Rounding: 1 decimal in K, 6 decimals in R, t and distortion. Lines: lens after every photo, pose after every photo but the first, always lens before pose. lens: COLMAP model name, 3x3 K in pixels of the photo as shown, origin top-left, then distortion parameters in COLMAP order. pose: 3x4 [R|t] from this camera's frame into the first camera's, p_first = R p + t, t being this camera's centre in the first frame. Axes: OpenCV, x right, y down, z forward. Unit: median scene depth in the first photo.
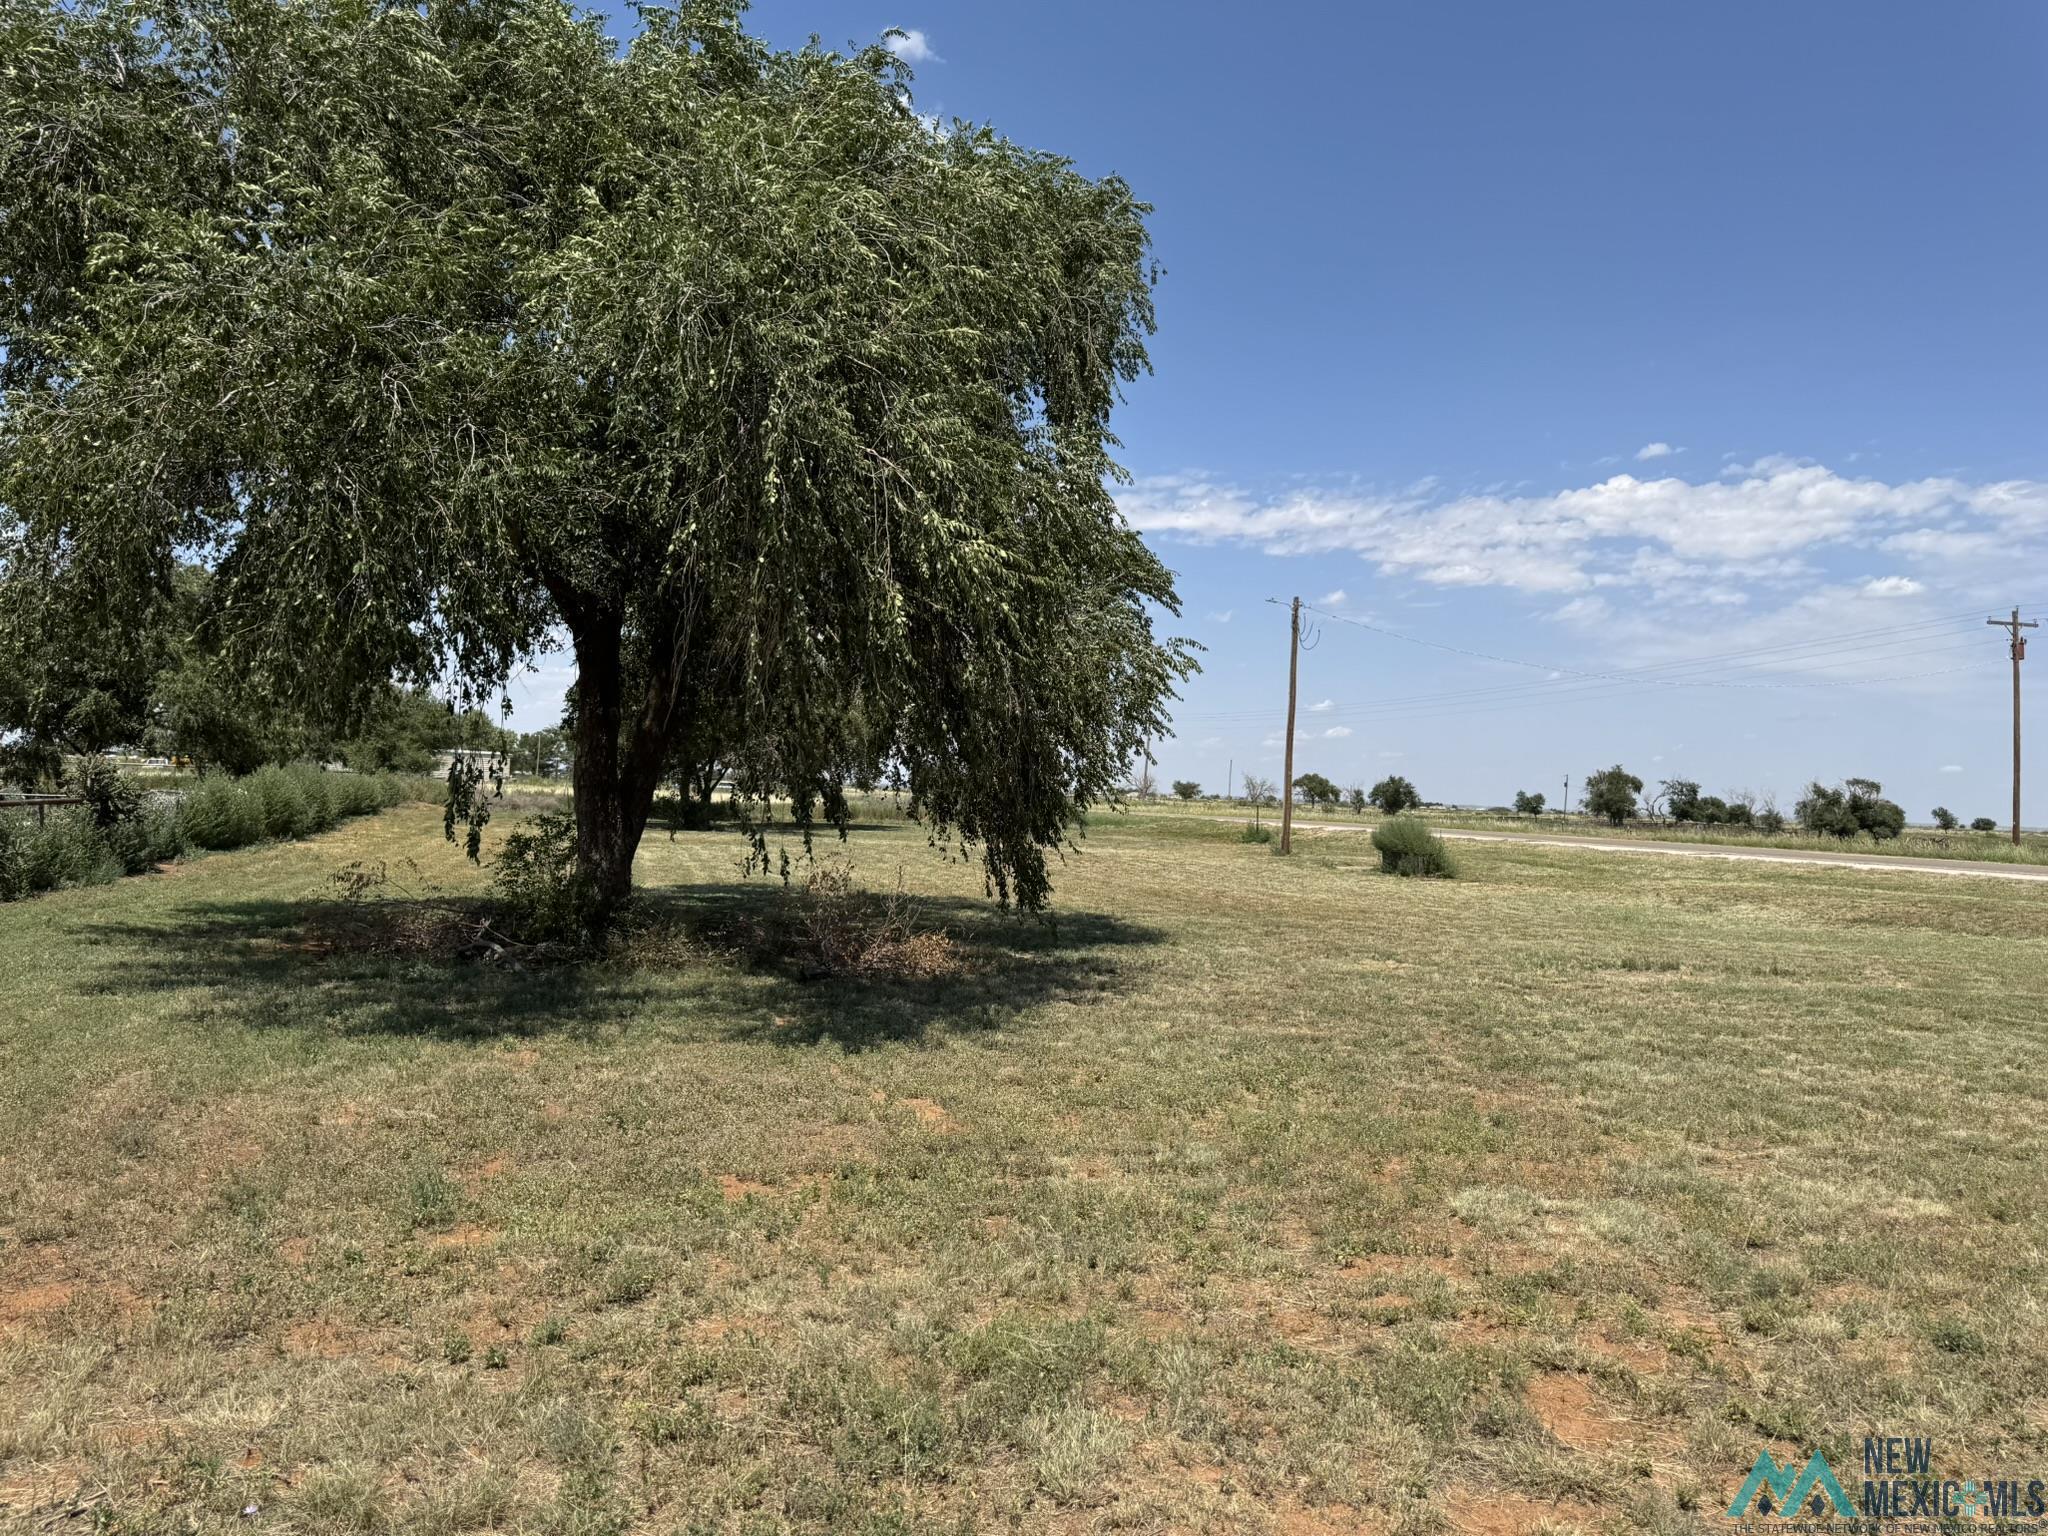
lens RADIAL K [[1456.5, 0, 1011.4], [0, 1456.5, 777.3], [0, 0, 1]] dist [0.099378, -0.157535]
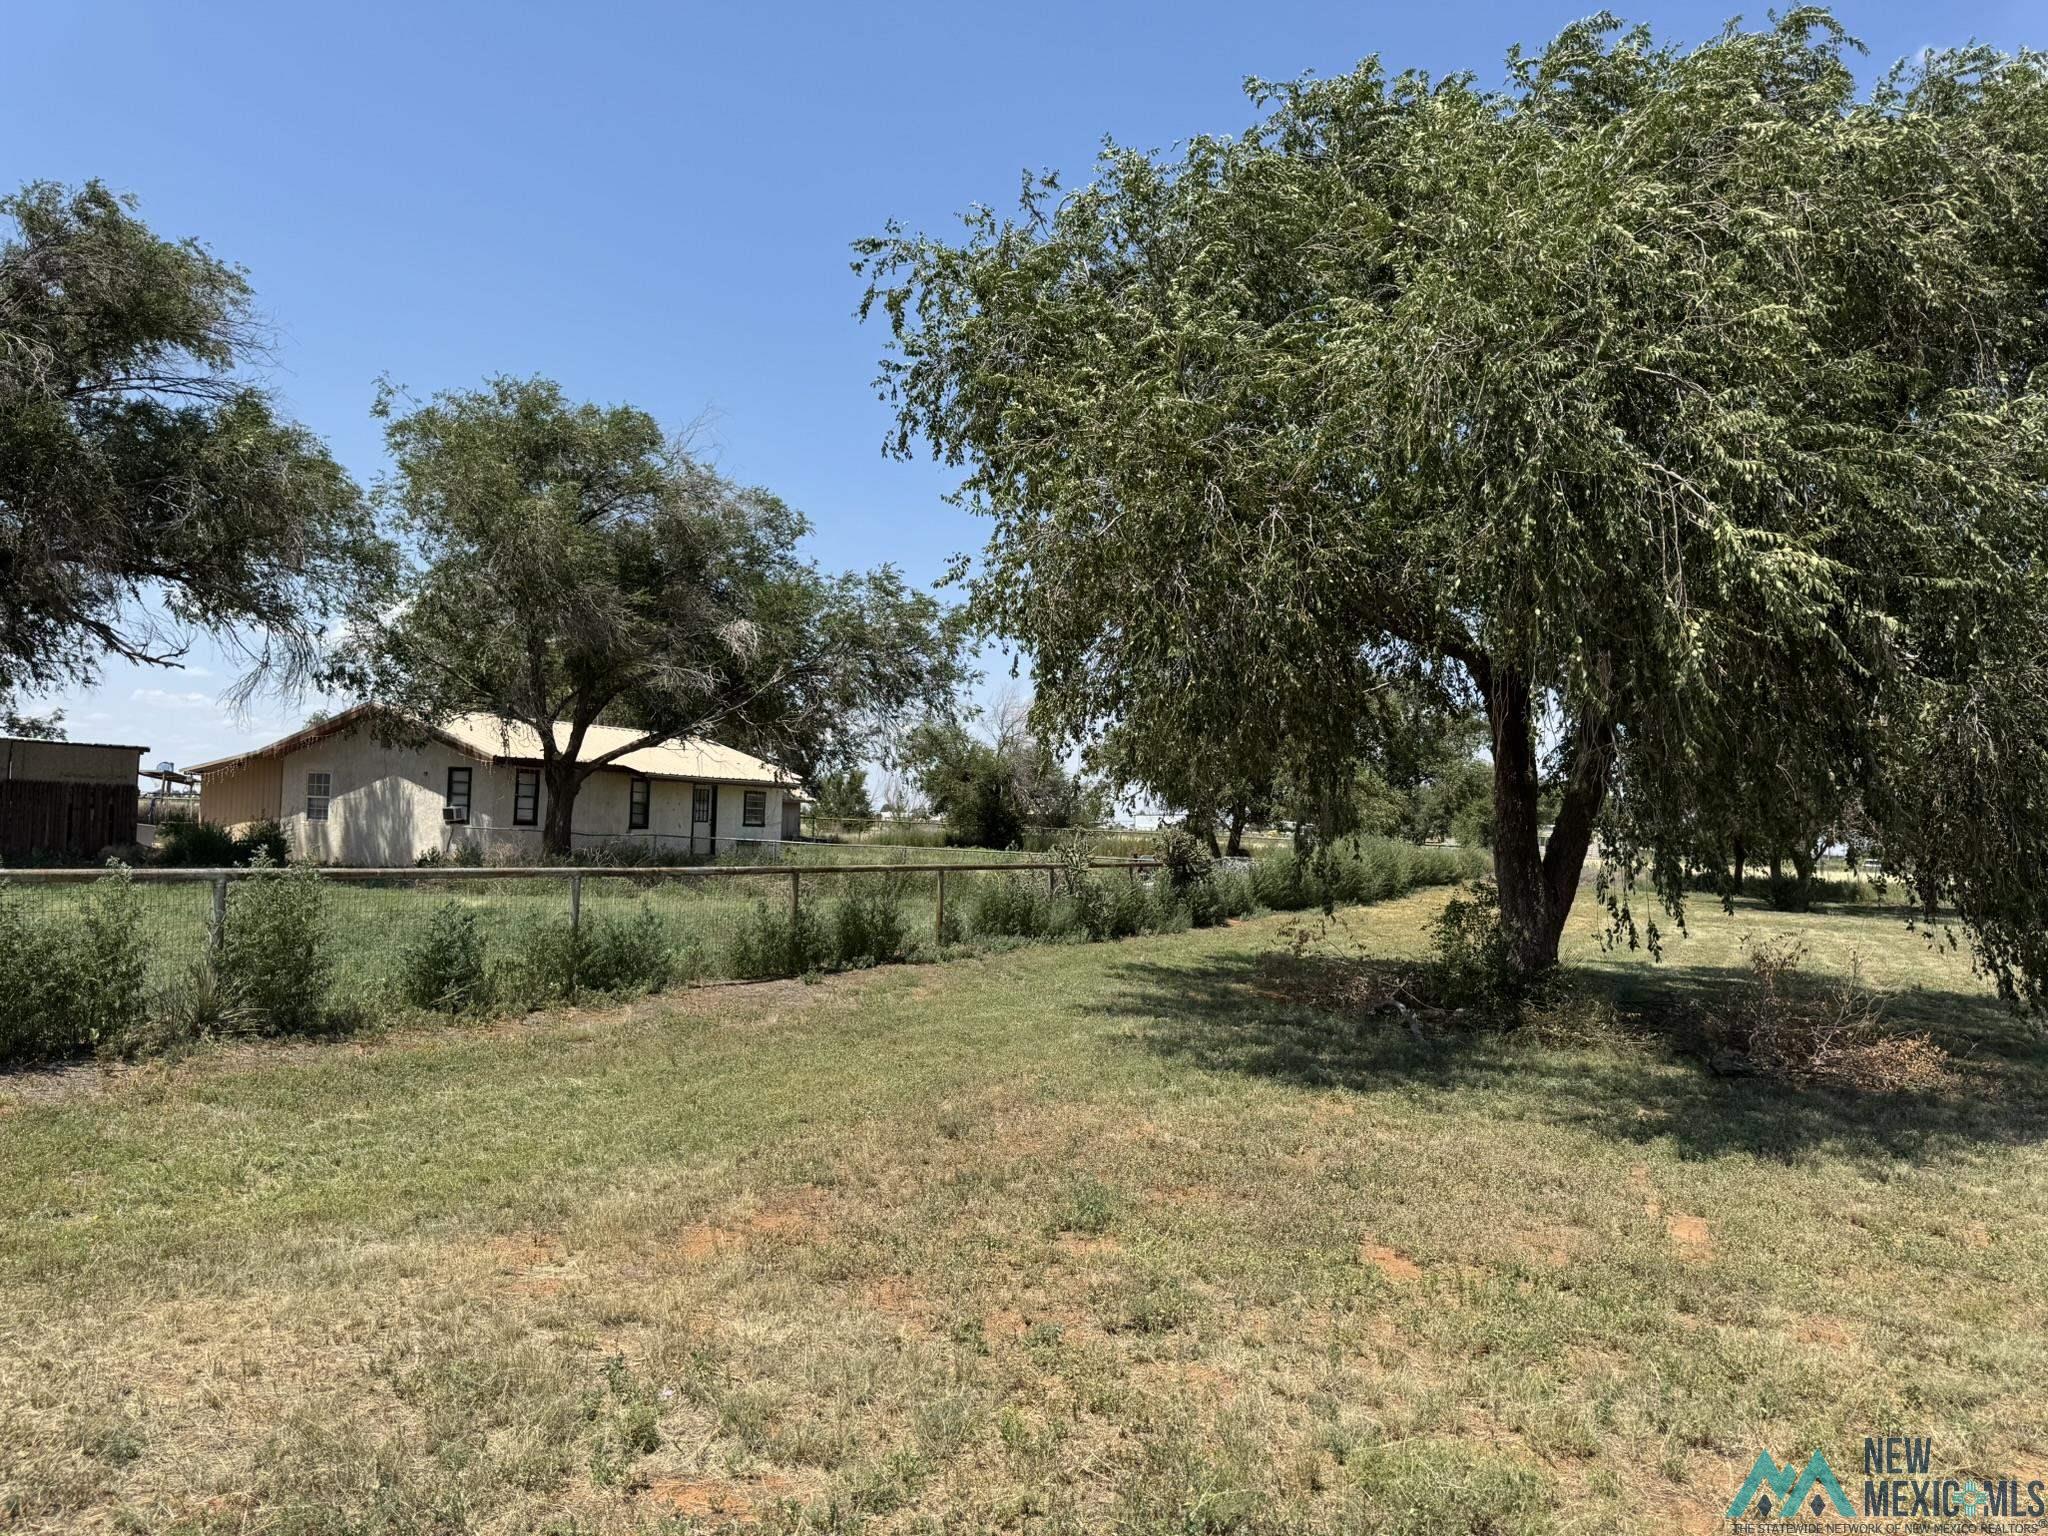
lens RADIAL K [[1444.9, 0, 1050.2], [0, 1444.9, 789.9], [0, 0, 1]] dist [0.102799, -0.147133]
pose [[0.724718, -0.025021, -0.688591, 0.170471], [-0.006755, 0.999035, -0.043410, 0.008921], [0.689012, 0.036111, 0.723850, 0.082192]]
